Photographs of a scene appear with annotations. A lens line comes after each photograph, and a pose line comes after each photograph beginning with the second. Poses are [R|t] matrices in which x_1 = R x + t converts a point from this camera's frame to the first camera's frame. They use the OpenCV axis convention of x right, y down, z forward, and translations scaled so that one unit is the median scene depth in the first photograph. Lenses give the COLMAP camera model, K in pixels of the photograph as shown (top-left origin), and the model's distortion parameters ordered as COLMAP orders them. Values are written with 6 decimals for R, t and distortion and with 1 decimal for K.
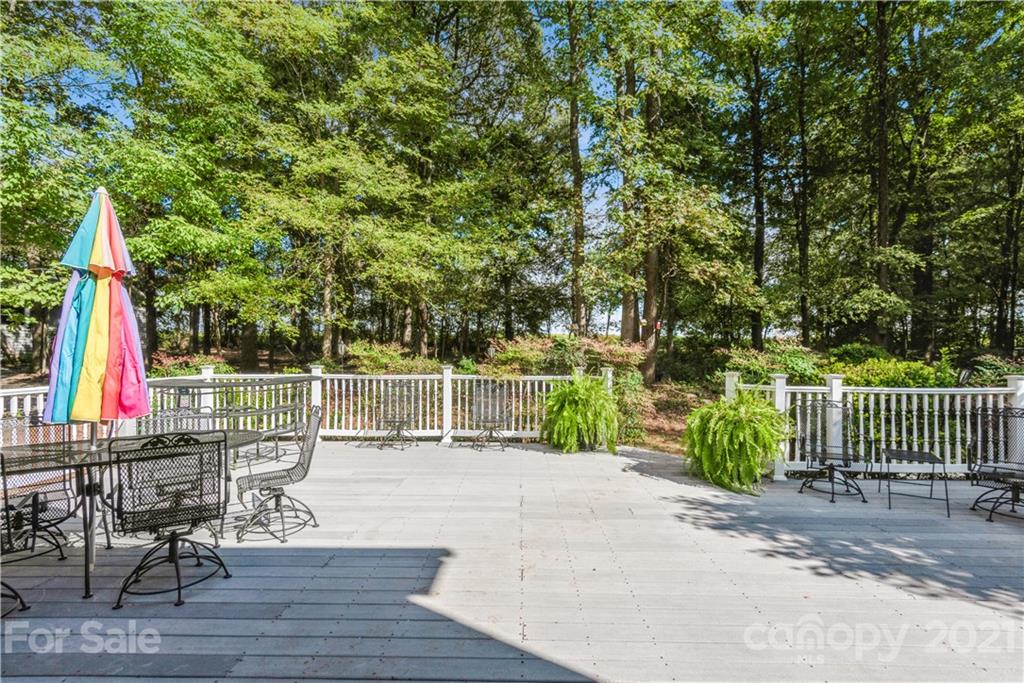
lens RADIAL K [[461.4, 0, 511.9], [0, 461.4, 341.5], [0, 0, 1]] dist [-0.000669, -0.000039]
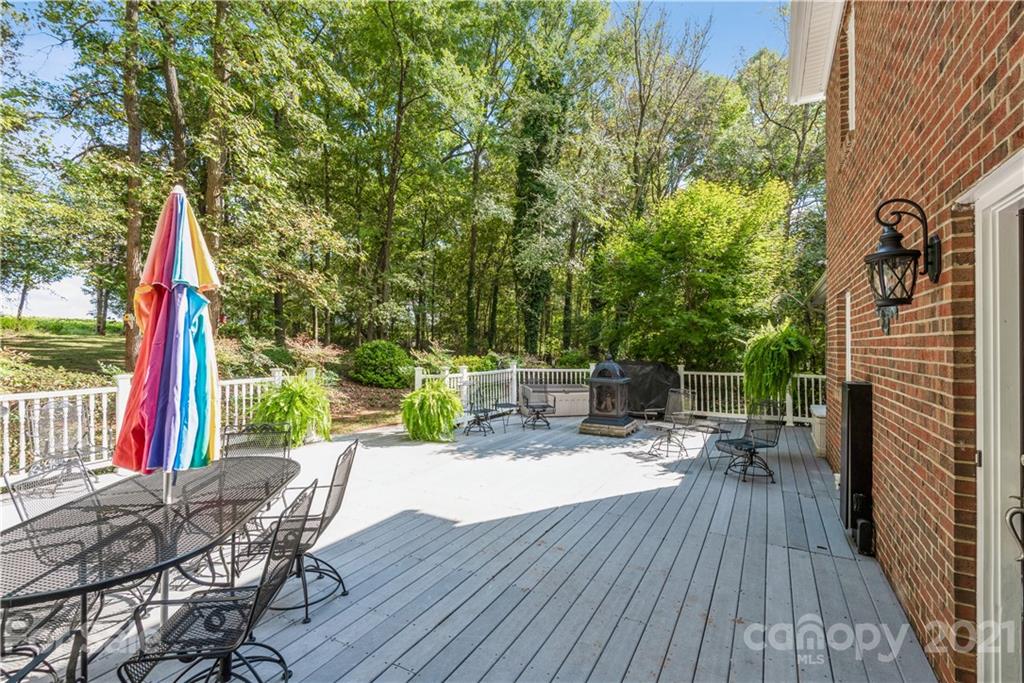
lens RADIAL K [[461.4, 0, 511.0], [0, 461.4, 340.1], [0, 0, 1]] dist [-0.000669, -0.000039]
pose [[0.487697, -0.003818, 0.873004, -1.025257], [-0.002715, 0.999979, 0.005890, -0.048969], [-0.873008, -0.005243, 0.487677, 0.054503]]
